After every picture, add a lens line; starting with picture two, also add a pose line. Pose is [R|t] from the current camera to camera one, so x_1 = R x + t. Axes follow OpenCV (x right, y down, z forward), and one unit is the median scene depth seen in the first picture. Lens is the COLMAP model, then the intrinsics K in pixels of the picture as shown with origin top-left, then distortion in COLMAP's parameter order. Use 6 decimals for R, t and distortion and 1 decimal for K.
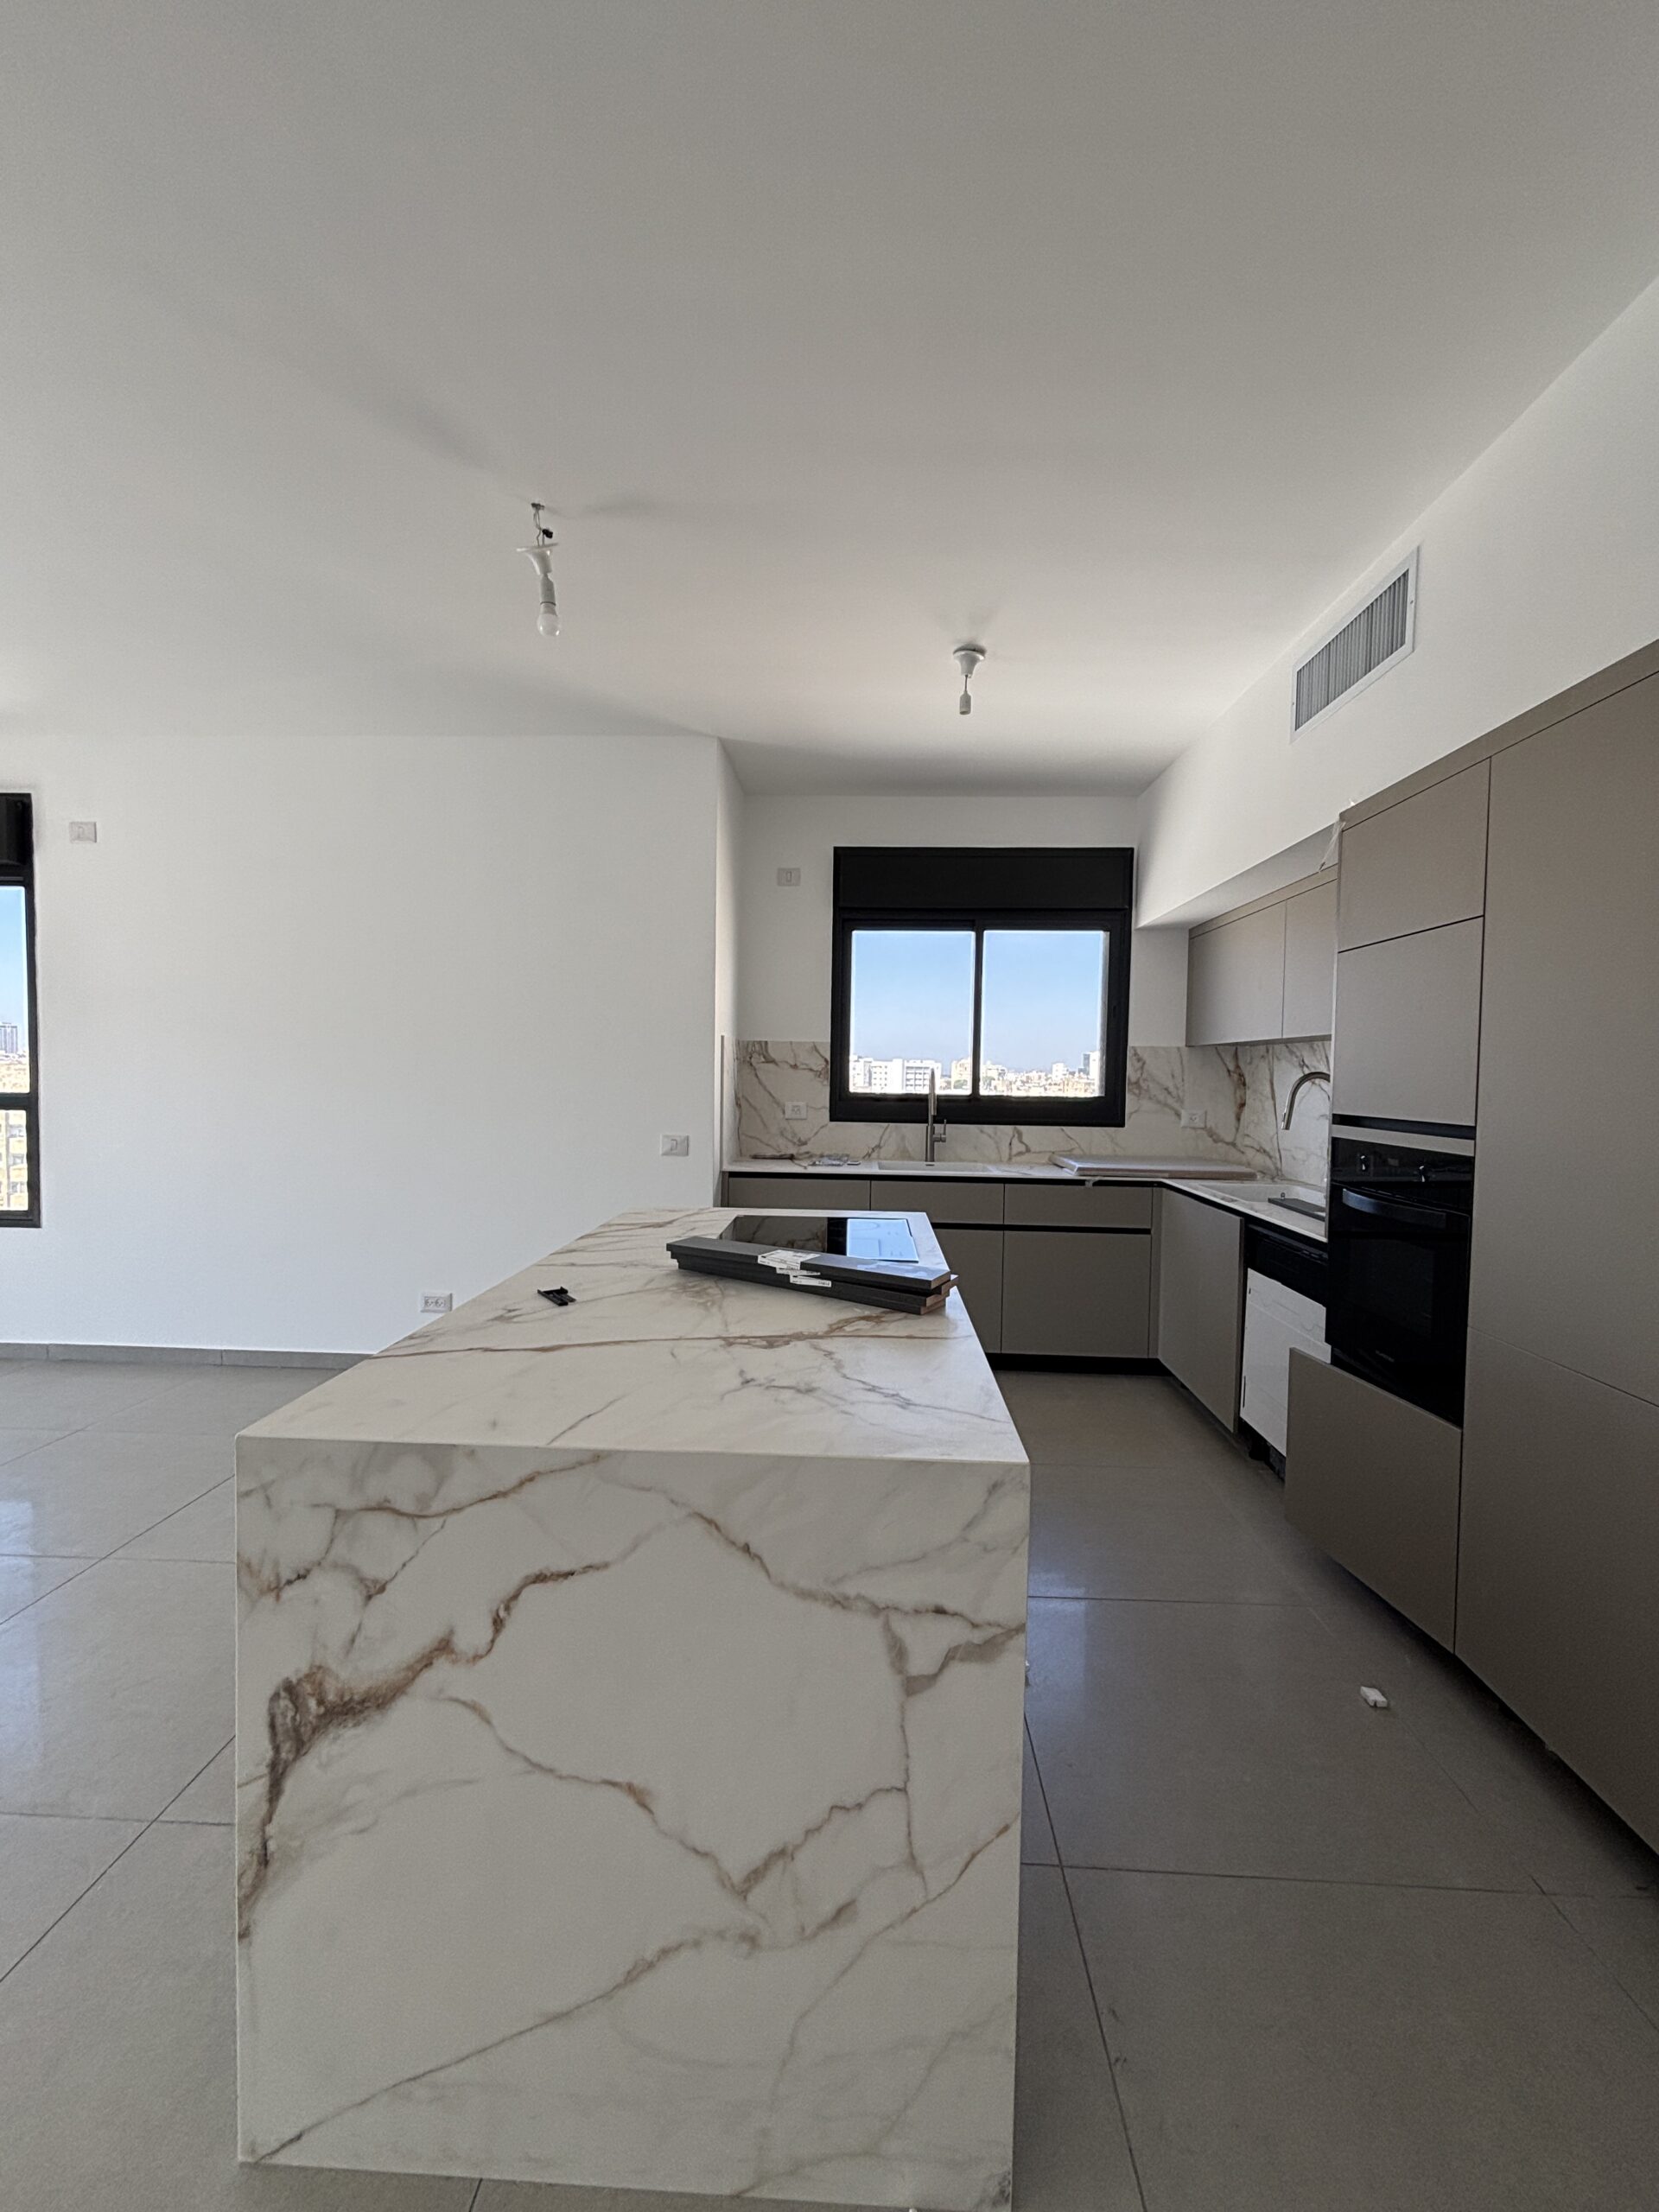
lens RADIAL K [[890.8, 0, 829.7], [0, 890.8, 1088.4], [0, 0, 1]] dist [0.003578, 0.003910]
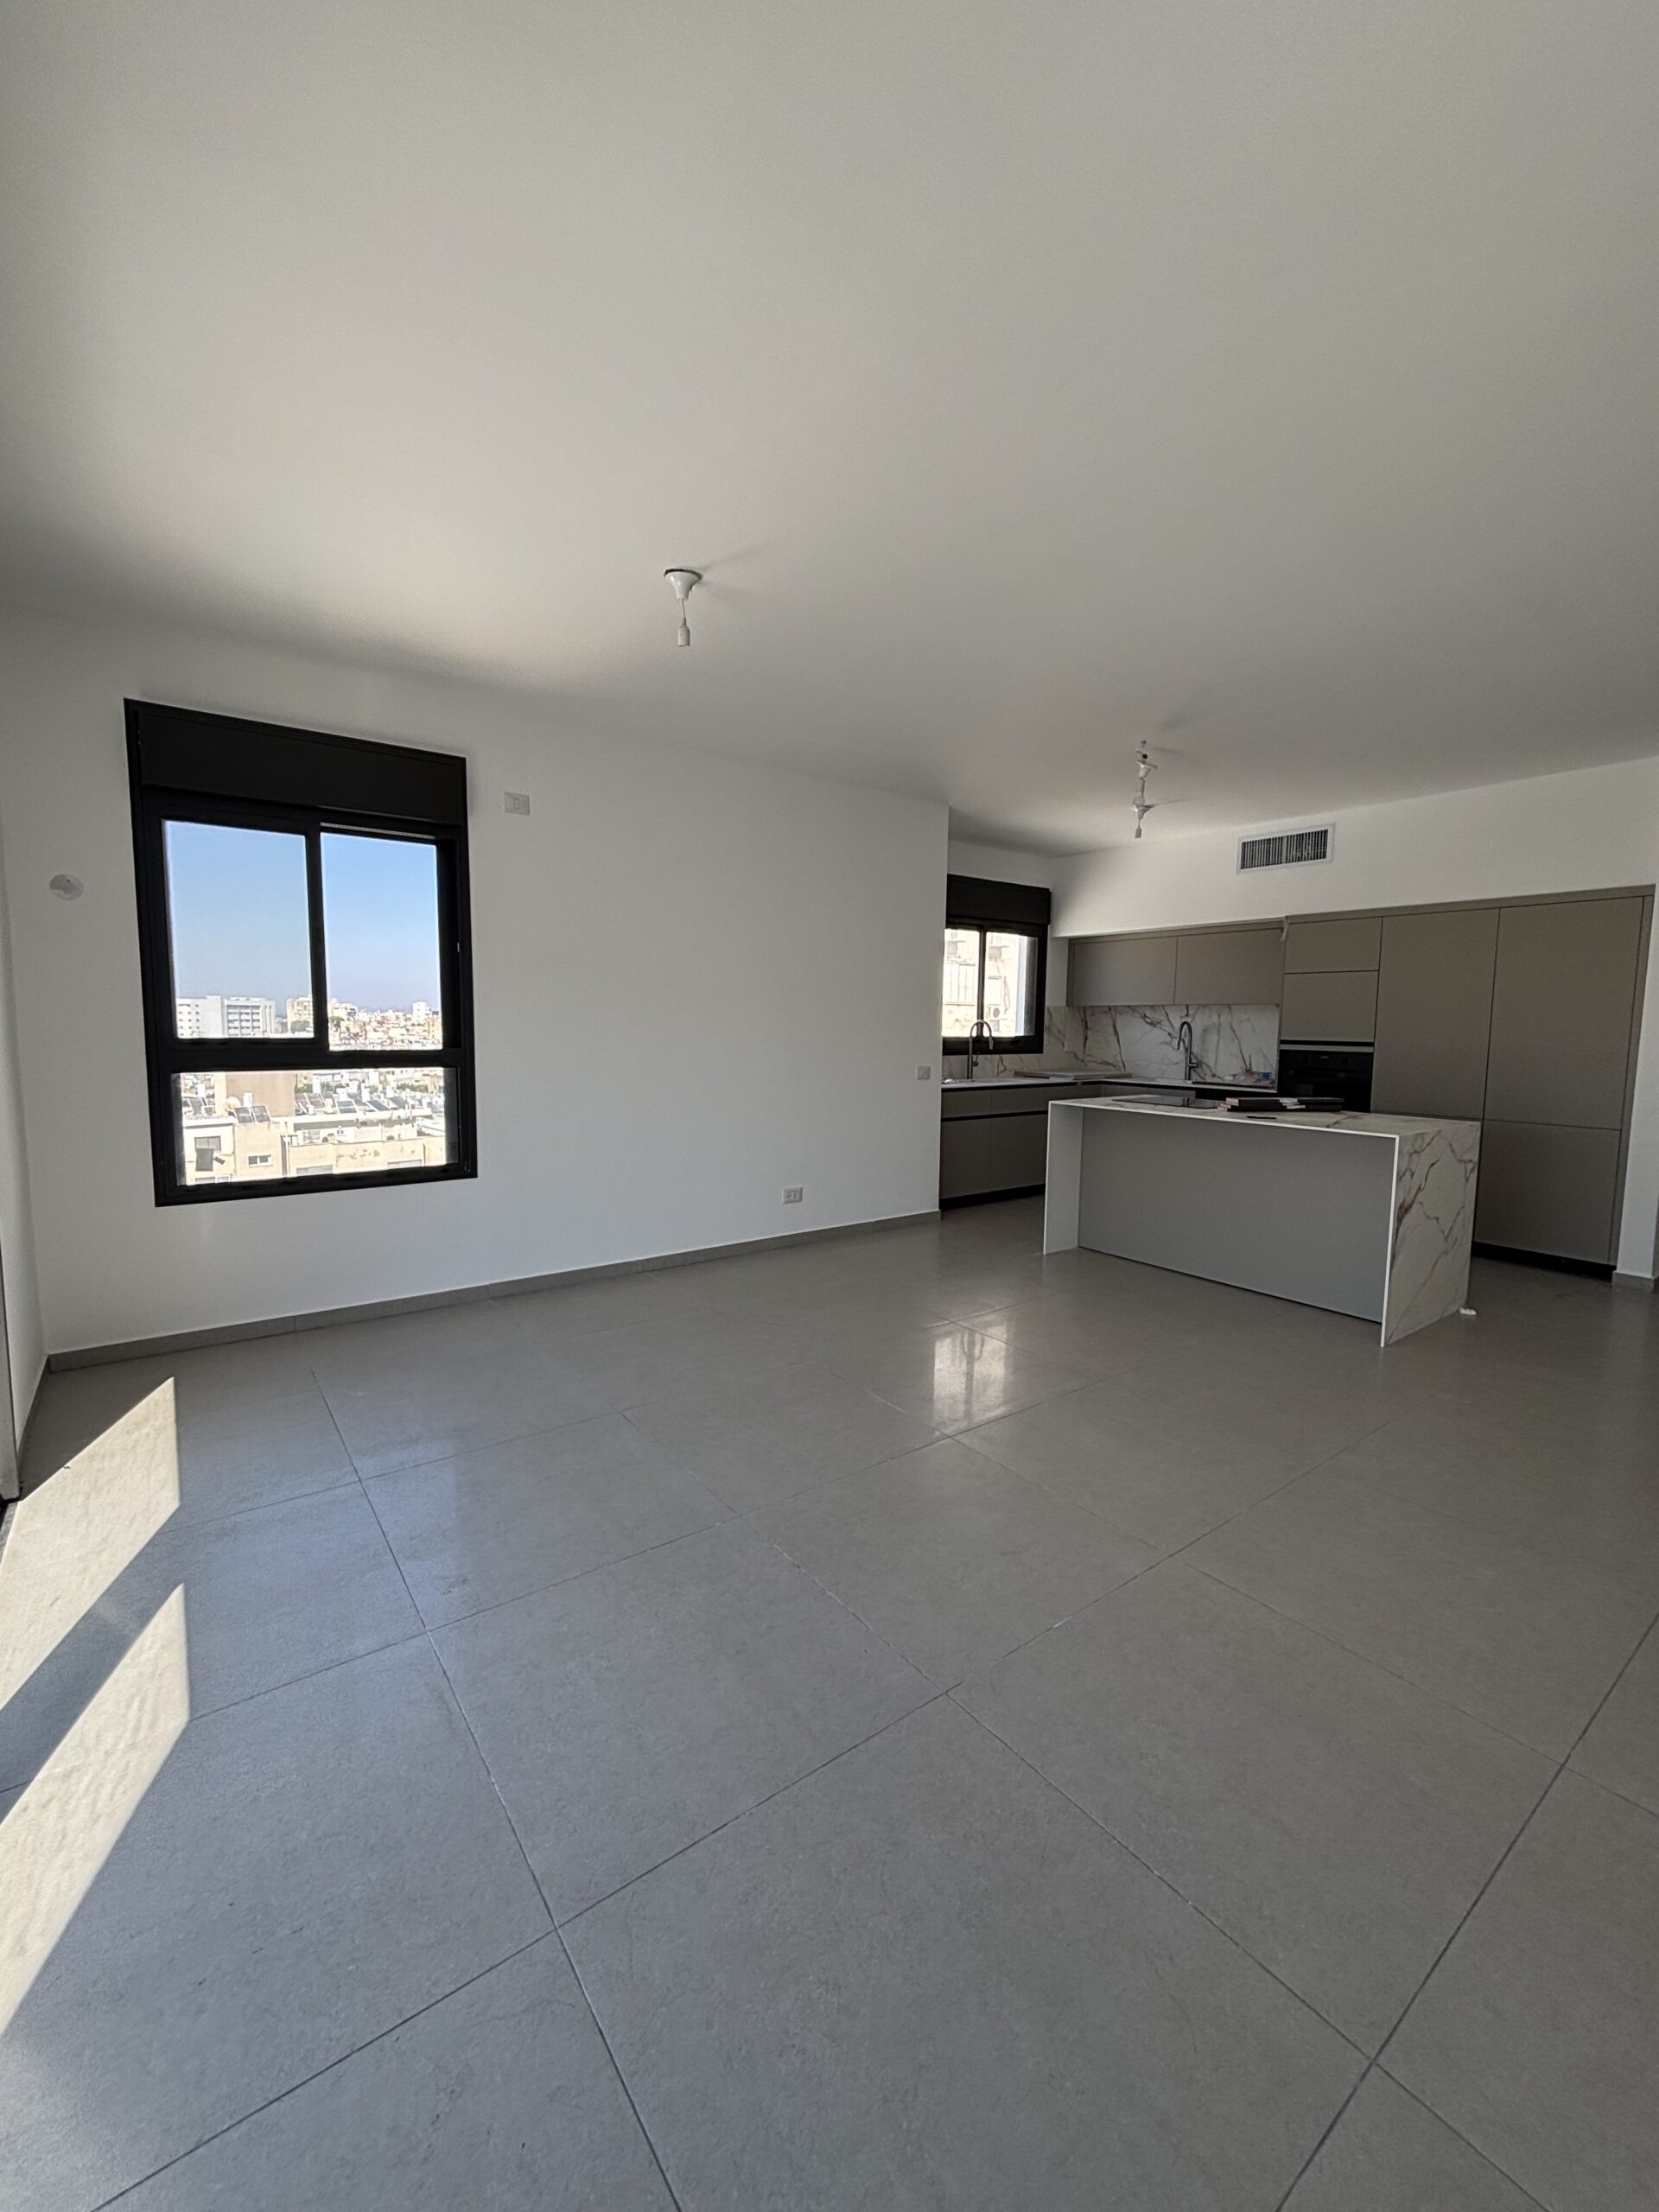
lens RADIAL K [[890.8, 0, 831.3], [0, 890.8, 1100.1], [0, 0, 1]] dist [0.003578, 0.003910]
pose [[0.772563, -0.064806, 0.631623, -1.072138], [0.013433, 0.996223, 0.085784, -0.018910], [-0.634797, -0.057789, 0.770515, -0.065143]]
